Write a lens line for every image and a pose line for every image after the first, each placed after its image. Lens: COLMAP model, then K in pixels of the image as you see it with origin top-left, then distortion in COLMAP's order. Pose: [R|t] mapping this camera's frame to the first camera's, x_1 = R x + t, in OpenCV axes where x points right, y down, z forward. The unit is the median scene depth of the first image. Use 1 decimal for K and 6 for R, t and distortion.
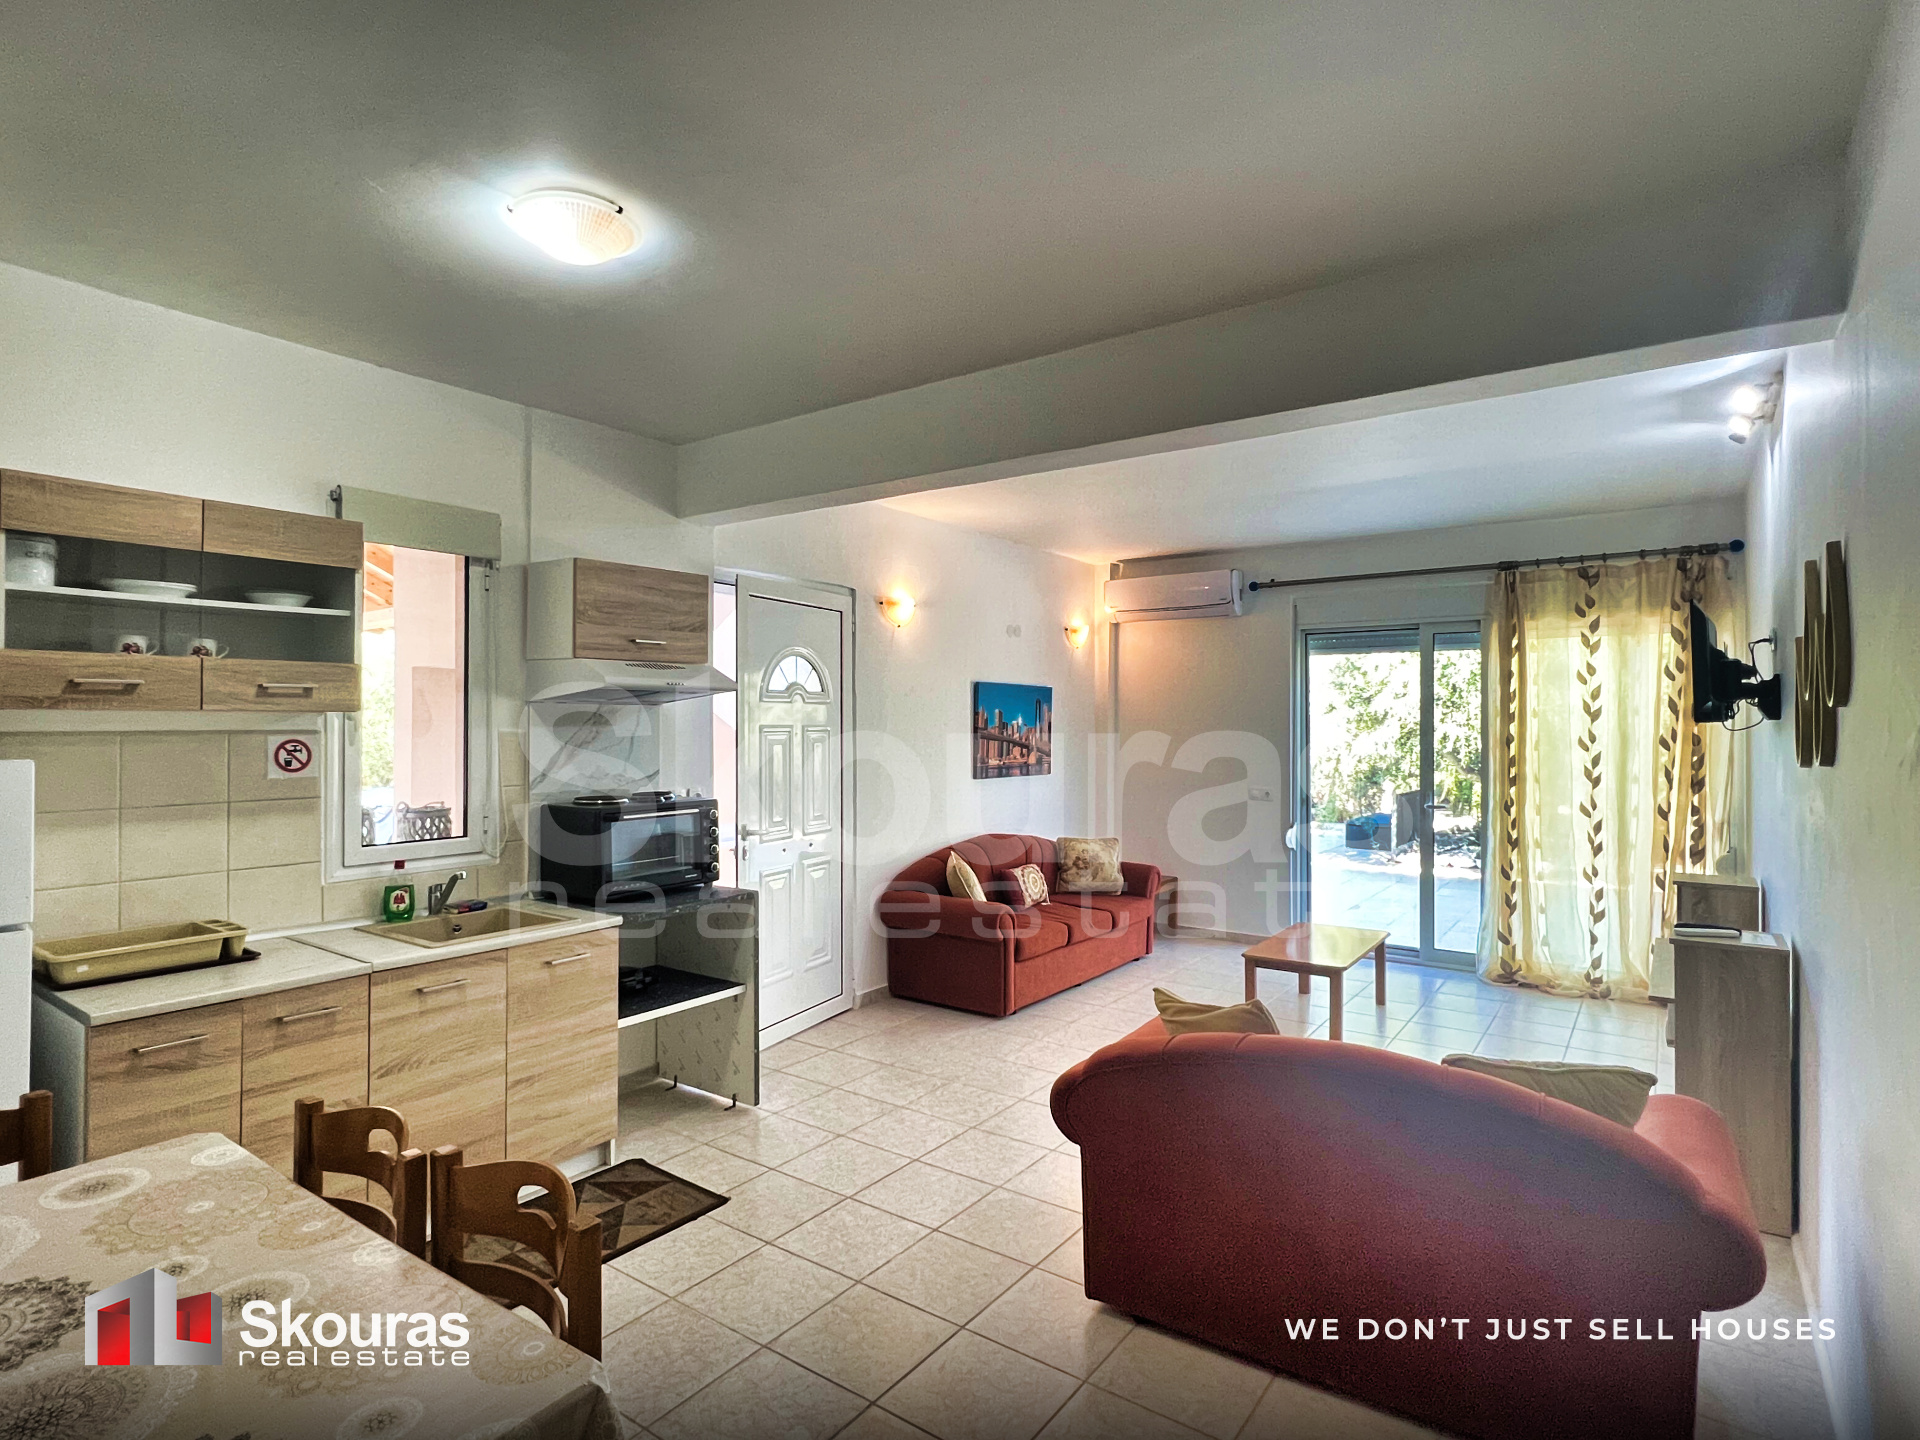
lens RADIAL K [[995.4, 0, 954.5], [0, 995.4, 718.0], [0, 0, 1]] dist [-0.000537, -0.000860]
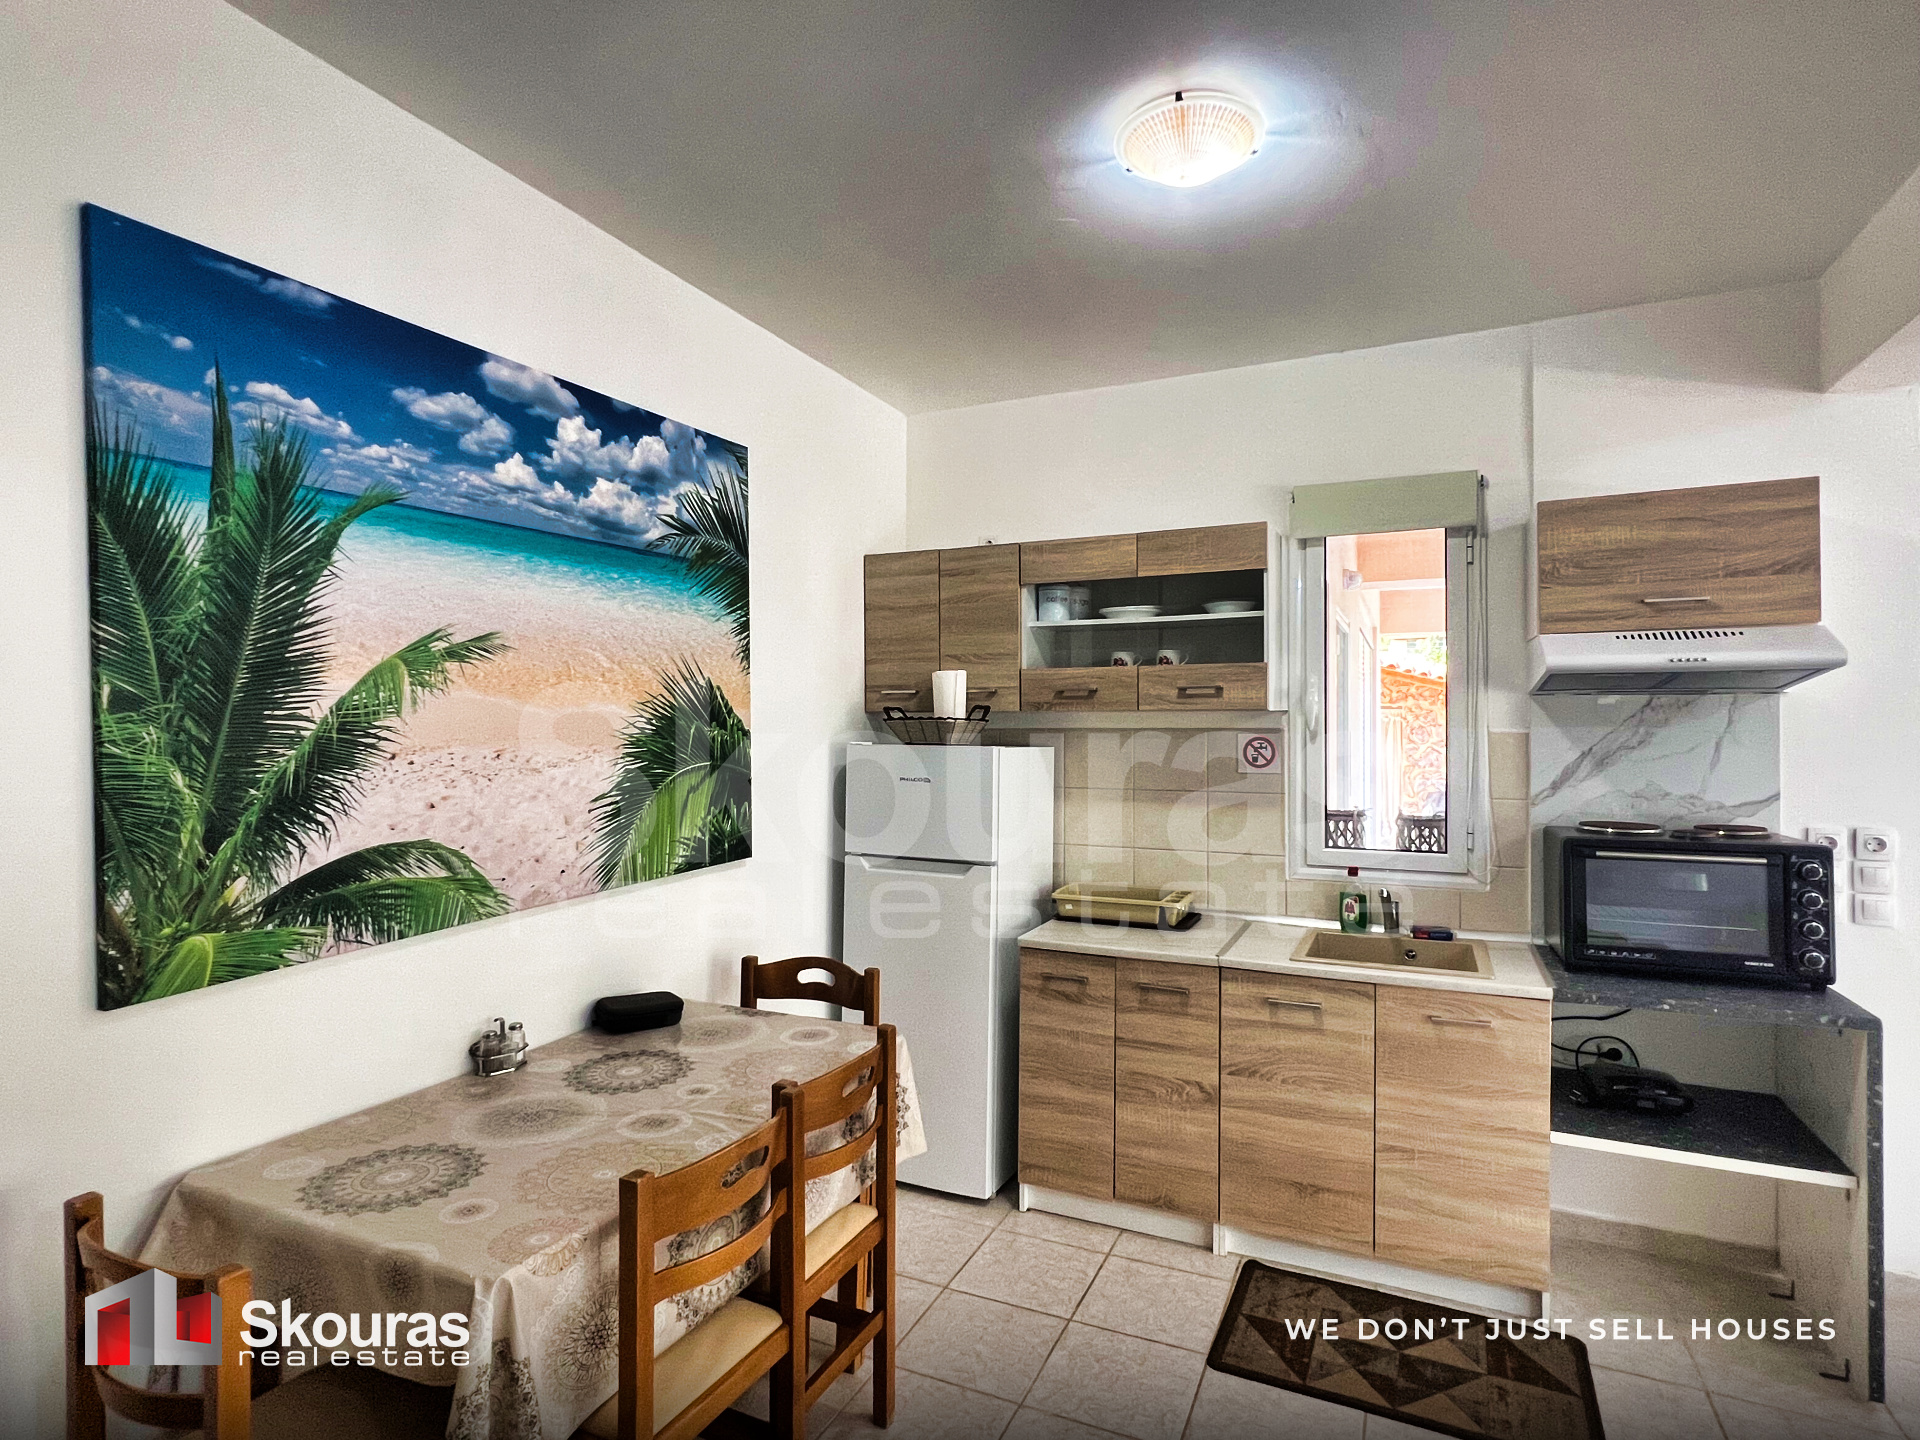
lens RADIAL K [[995.4, 0, 959.7], [0, 995.4, 719.9], [0, 0, 1]] dist [-0.000537, -0.000860]
pose [[0.189112, -0.007092, -0.981930, 0.176806], [0.003753, 0.999972, -0.006500, 0.004982], [0.981948, -0.002456, 0.189133, 0.268793]]
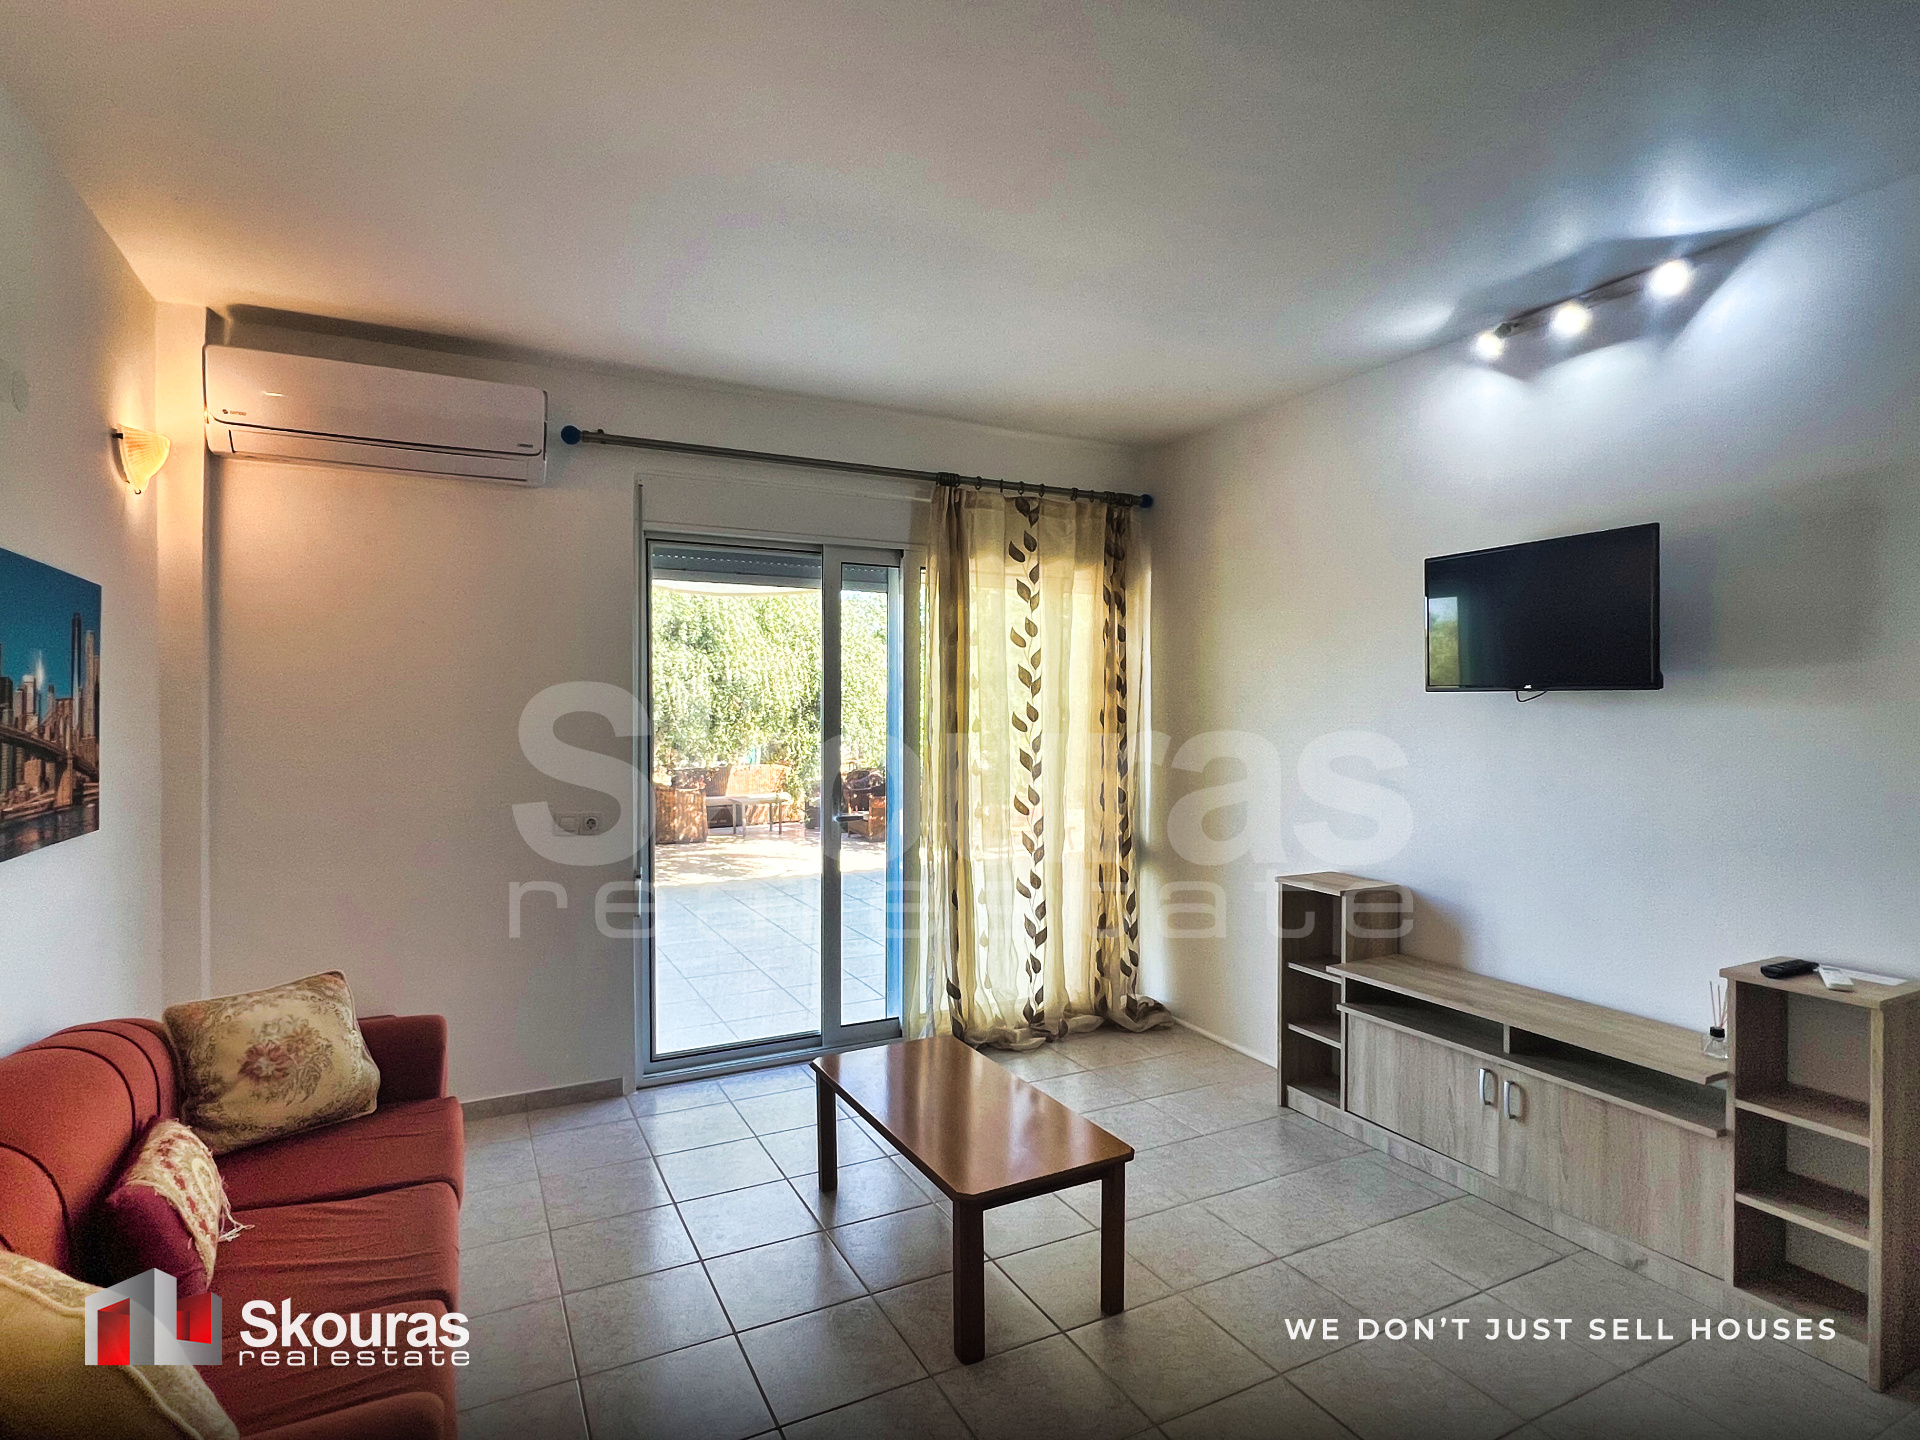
lens RADIAL K [[995.4, 0, 956.4], [0, 995.4, 719.6], [0, 0, 1]] dist [-0.000537, -0.000860]
pose [[0.453663, -0.011630, 0.891098, -0.098705], [-0.006699, 0.999842, 0.016460, 0.011374], [-0.891148, -0.013437, 0.453513, 0.698636]]
